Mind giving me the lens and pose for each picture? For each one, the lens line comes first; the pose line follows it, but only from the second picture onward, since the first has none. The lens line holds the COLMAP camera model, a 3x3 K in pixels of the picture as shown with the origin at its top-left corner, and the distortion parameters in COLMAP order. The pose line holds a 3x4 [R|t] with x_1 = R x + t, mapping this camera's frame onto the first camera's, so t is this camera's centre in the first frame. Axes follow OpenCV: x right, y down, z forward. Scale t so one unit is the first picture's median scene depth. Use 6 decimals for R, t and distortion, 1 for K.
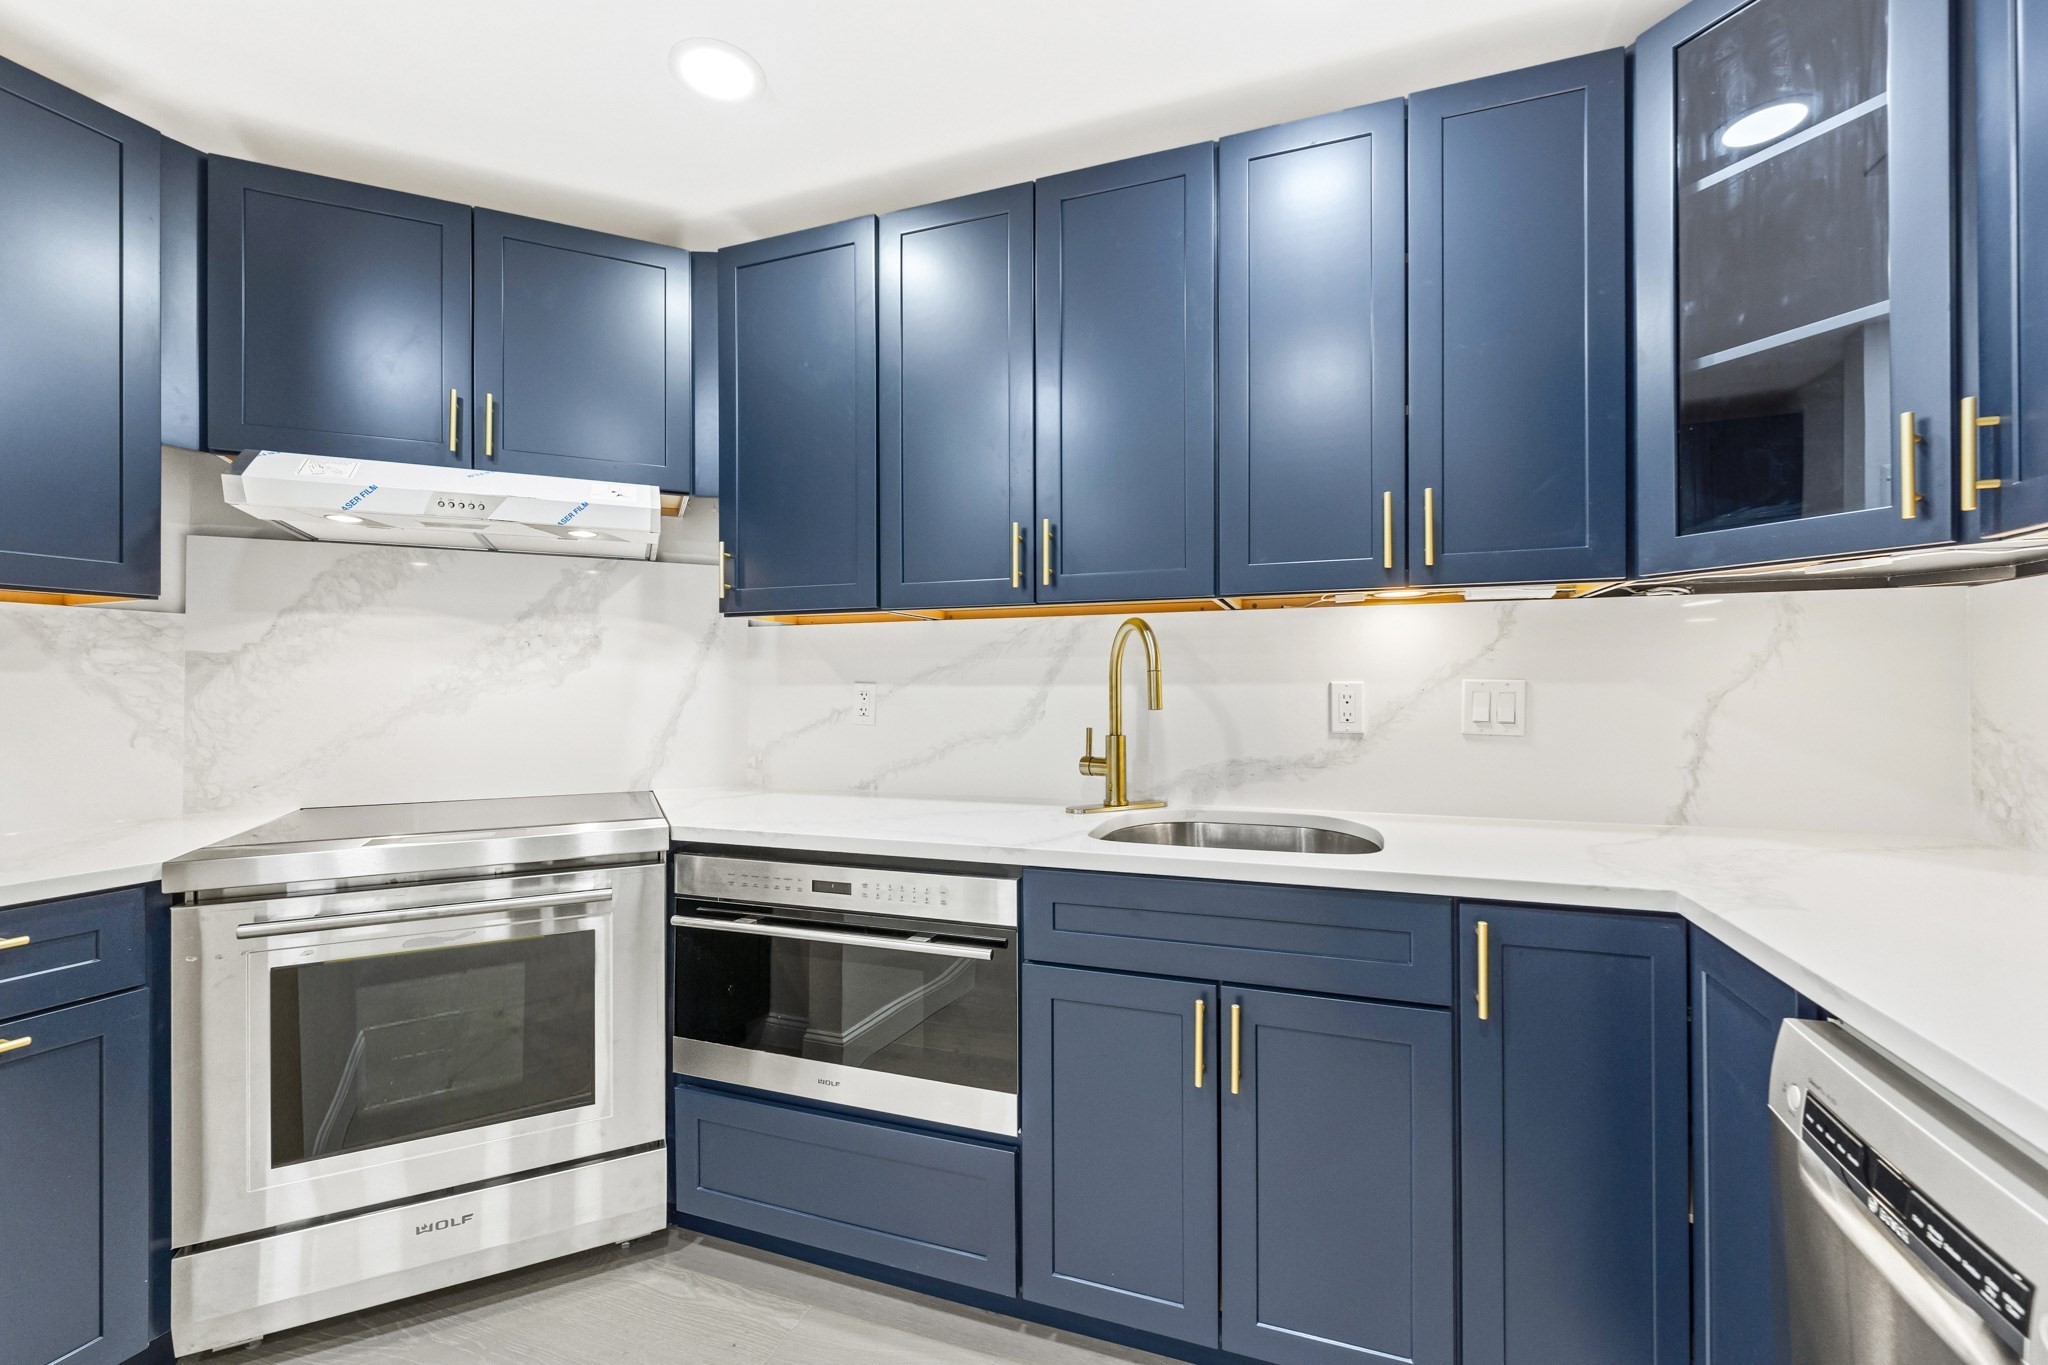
lens RADIAL K [[841.3, 0, 1021.8], [0, 841.3, 684.2], [0, 0, 1]] dist [-0.000507, -0.000582]
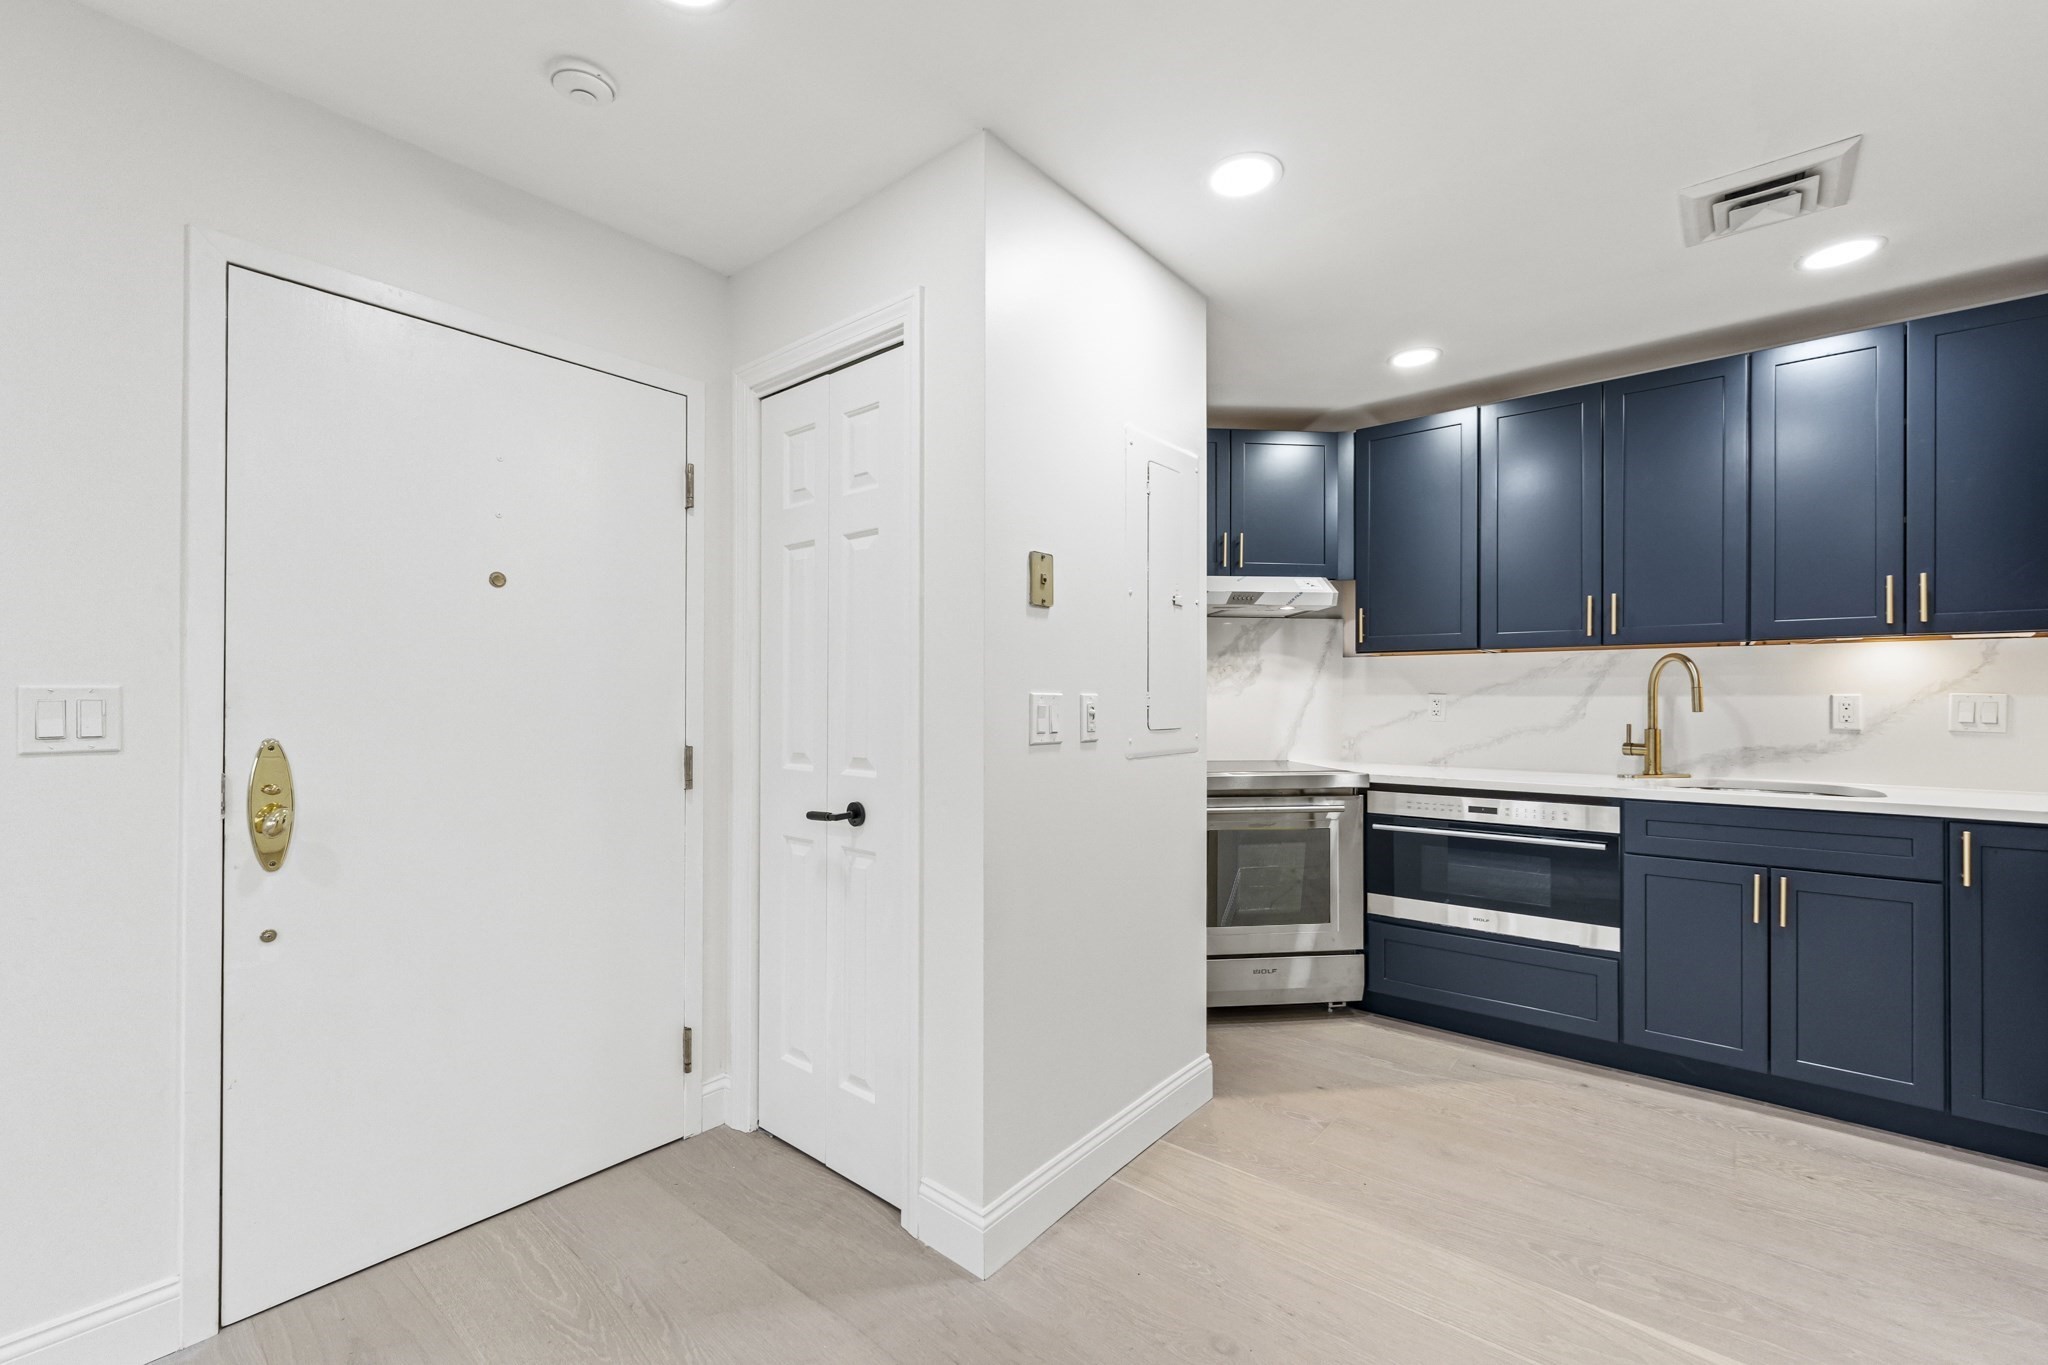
lens RADIAL K [[841.3, 0, 1023.2], [0, 841.3, 696.2], [0, 0, 1]] dist [-0.000507, -0.000582]
pose [[0.942473, 0.003929, -0.334259, -0.507407], [-0.002161, 0.999982, 0.005661, -0.005579], [0.334275, -0.004613, 0.942464, -0.917245]]
